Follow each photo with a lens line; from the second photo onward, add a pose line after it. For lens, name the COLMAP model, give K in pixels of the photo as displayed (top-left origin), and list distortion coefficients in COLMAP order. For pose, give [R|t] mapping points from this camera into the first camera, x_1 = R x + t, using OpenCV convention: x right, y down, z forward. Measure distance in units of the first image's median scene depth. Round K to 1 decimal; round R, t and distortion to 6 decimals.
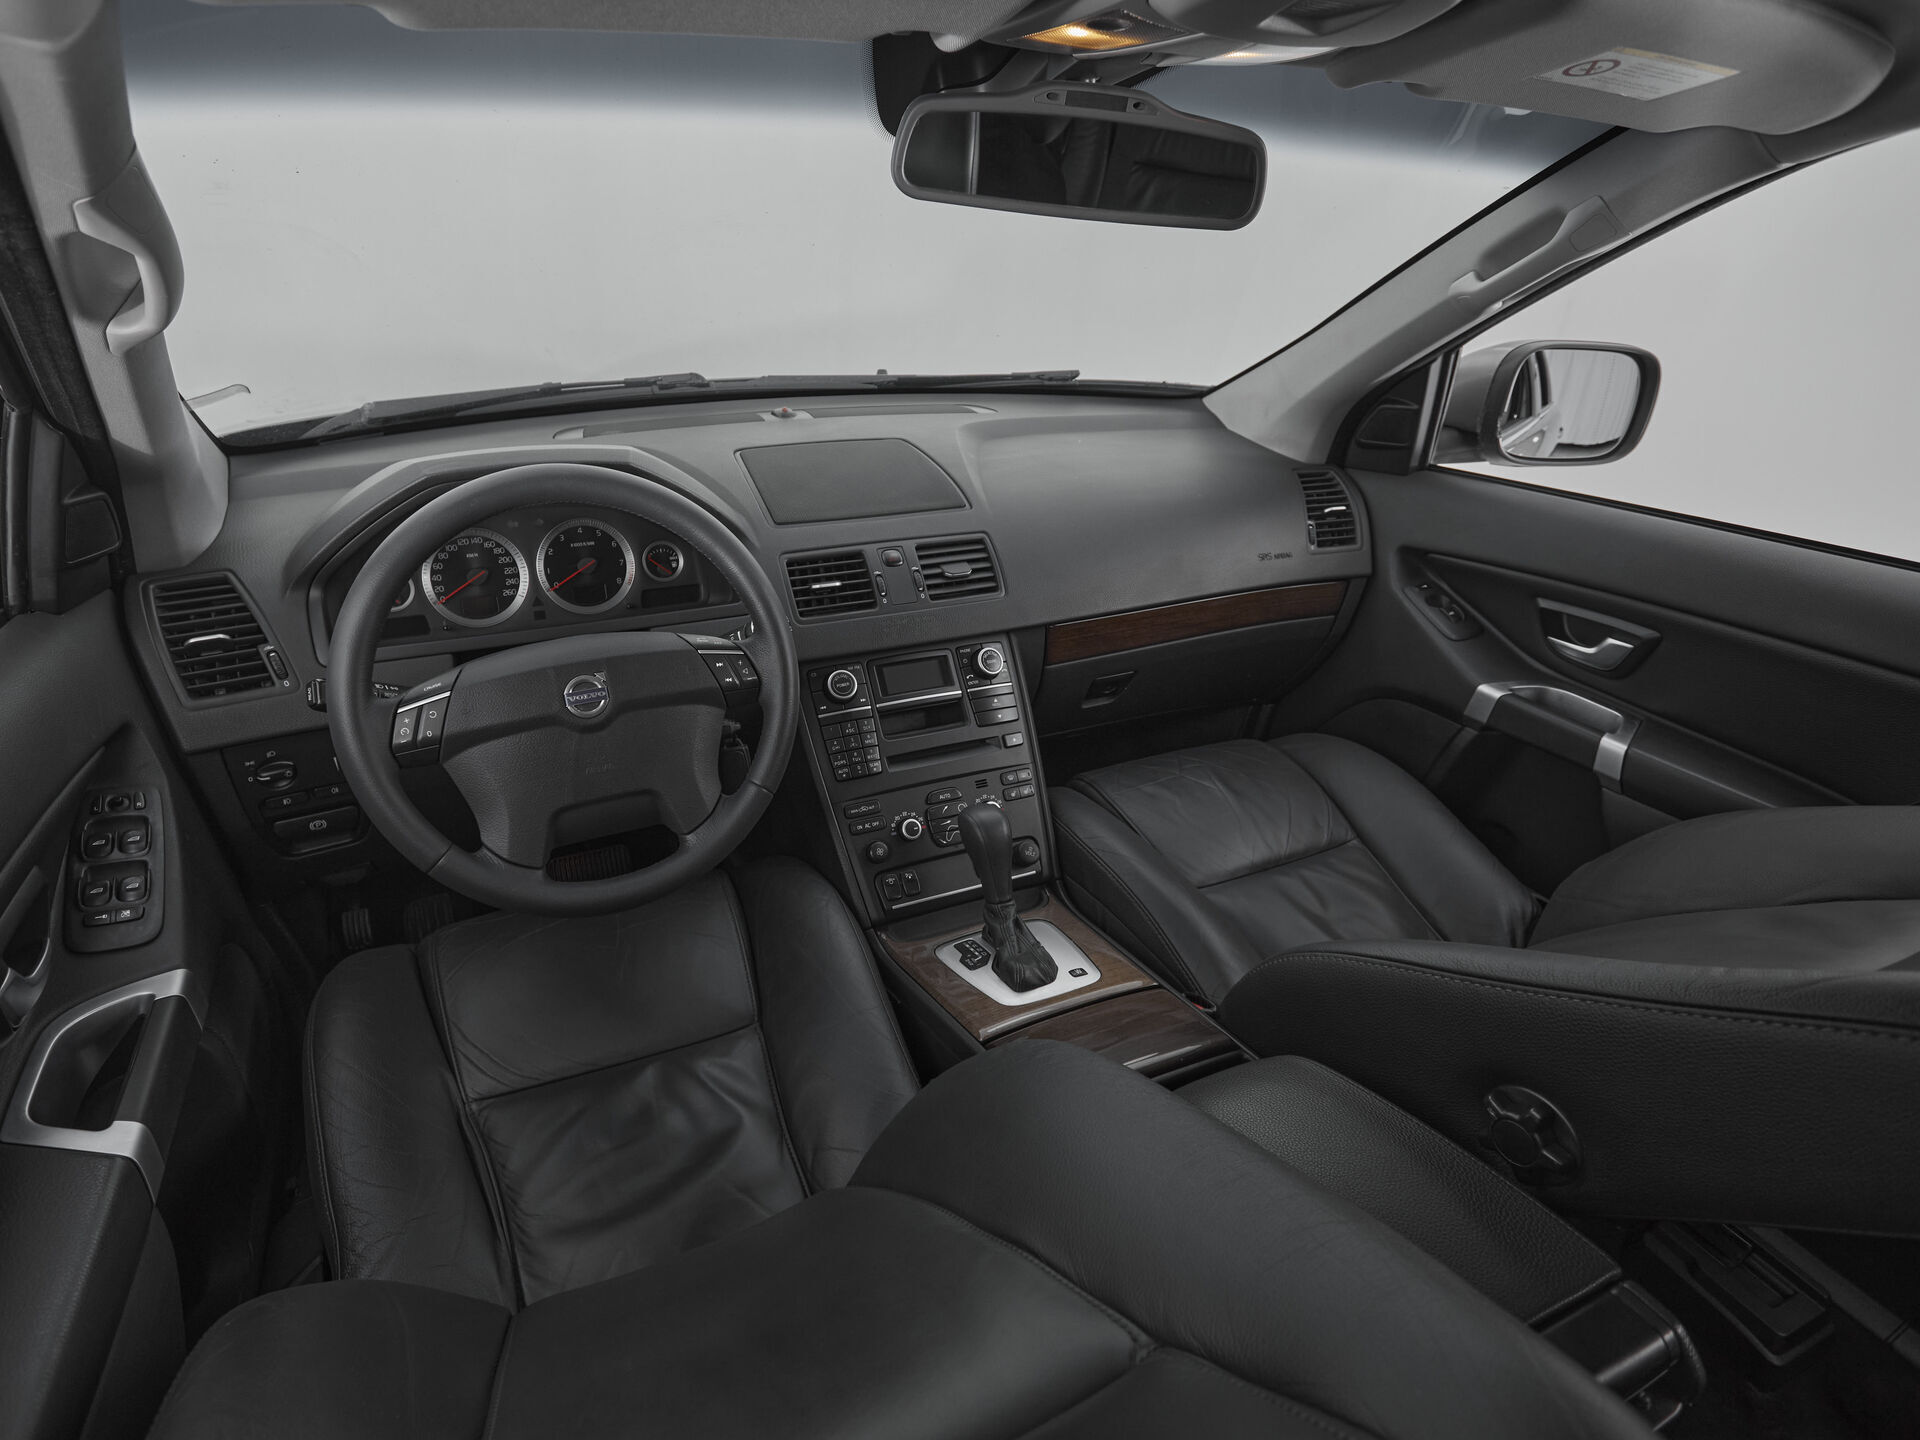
lens RADIAL K [[1004.4, 0, 871.5], [0, 1004.4, 717.3], [0, 0, 1]] dist [0.001166, -0.000109]
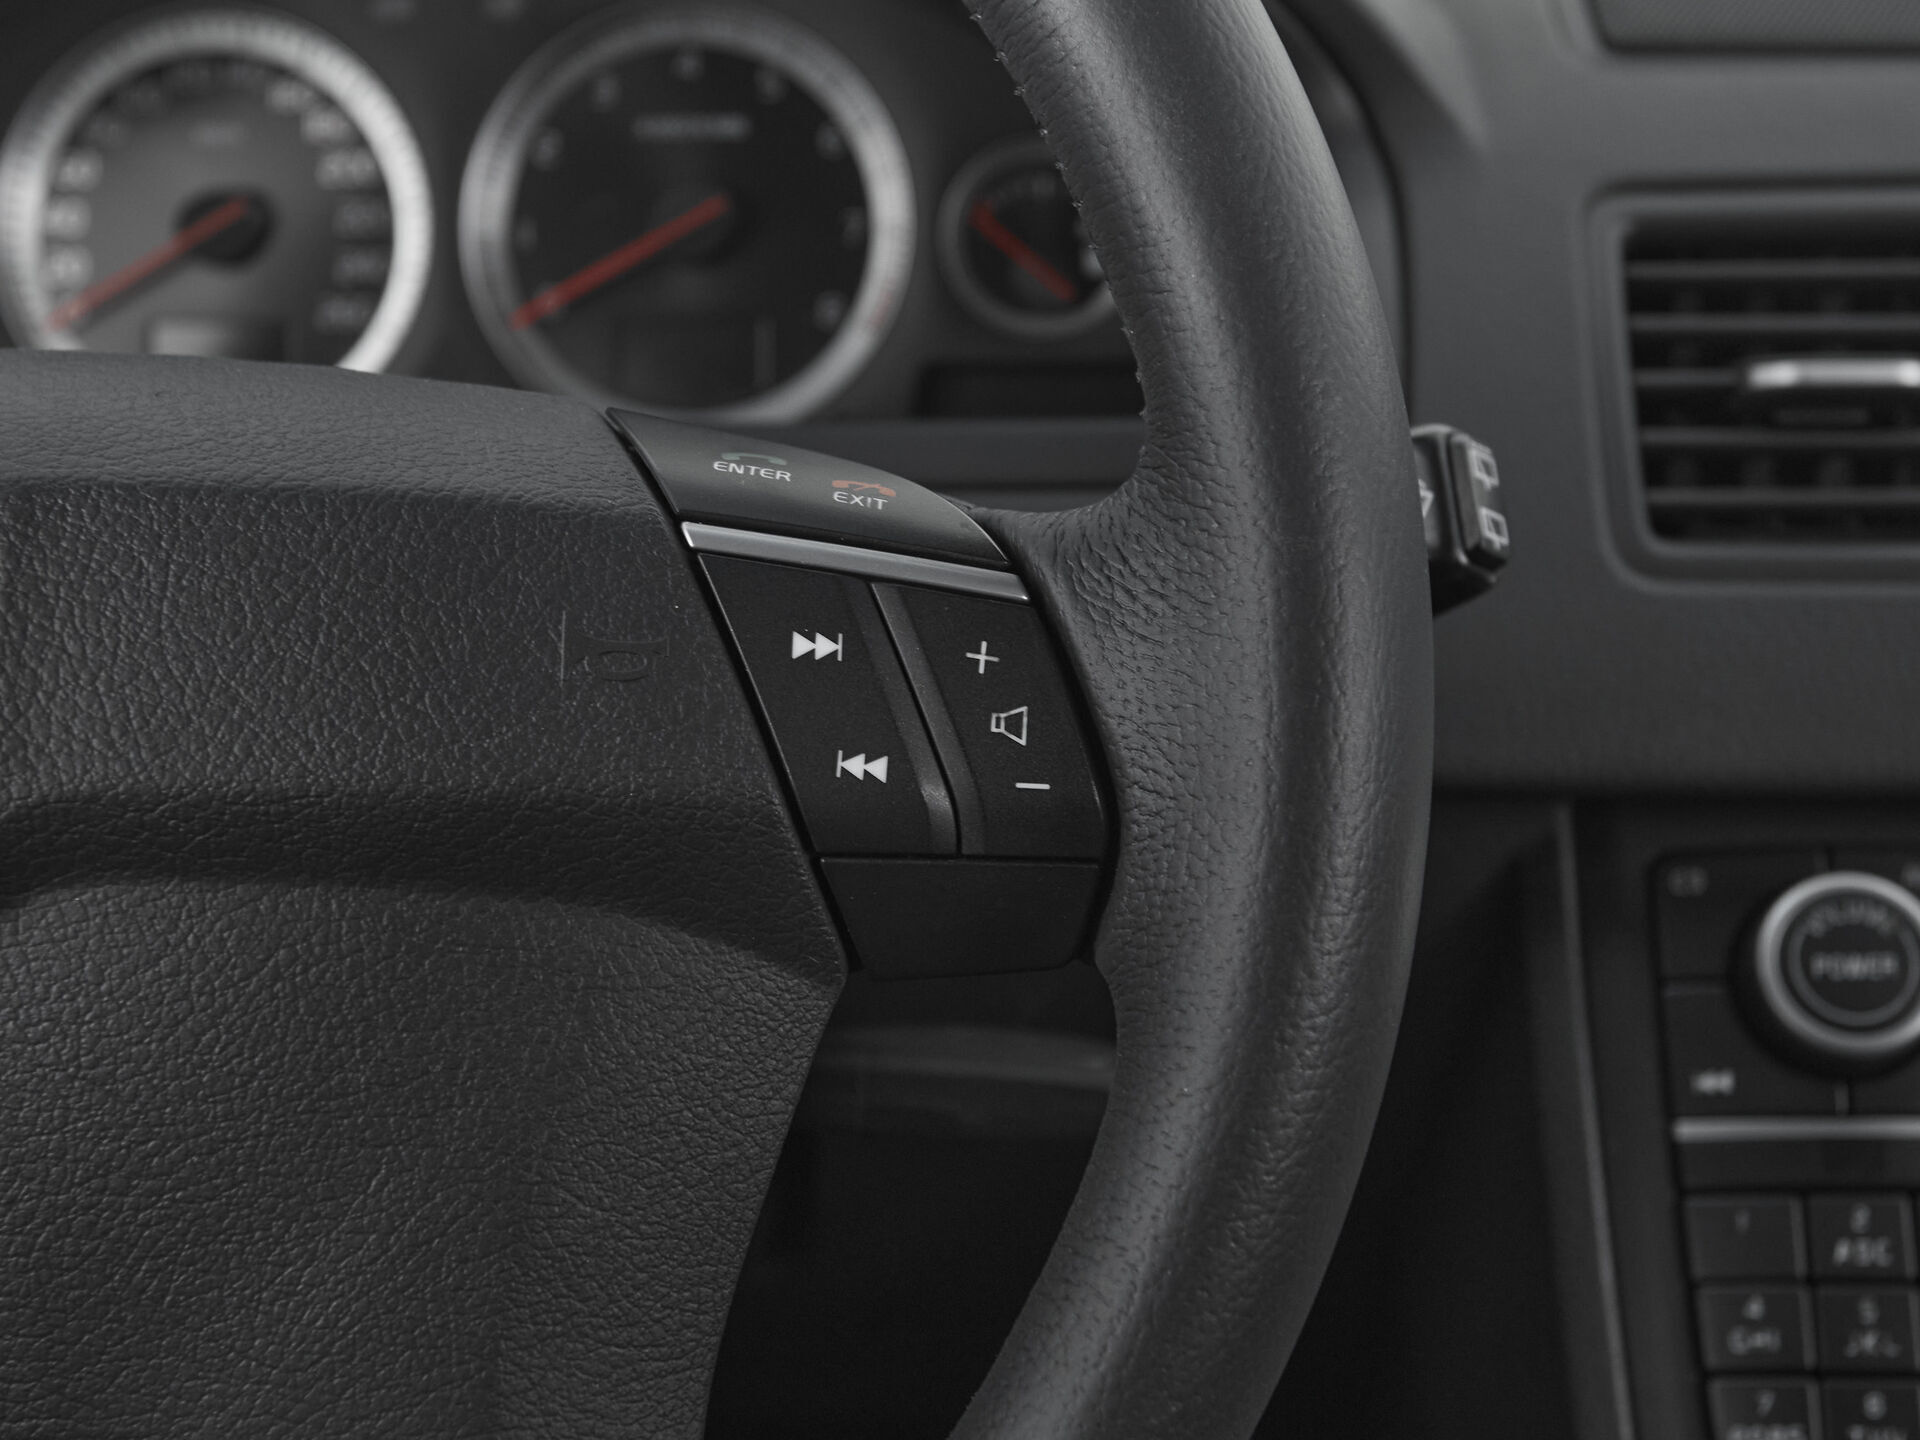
lens RADIAL K [[2592.2, 0, 885.8], [0, 2592.2, 726.4], [0, 0, 1]] dist [-0.018346, -0.042207]
pose [[0.894137, 0.124218, -0.430219, 0.006364], [-0.168796, 0.983379, -0.066880, -0.015585], [0.414761, 0.132419, 0.900244, 0.535938]]
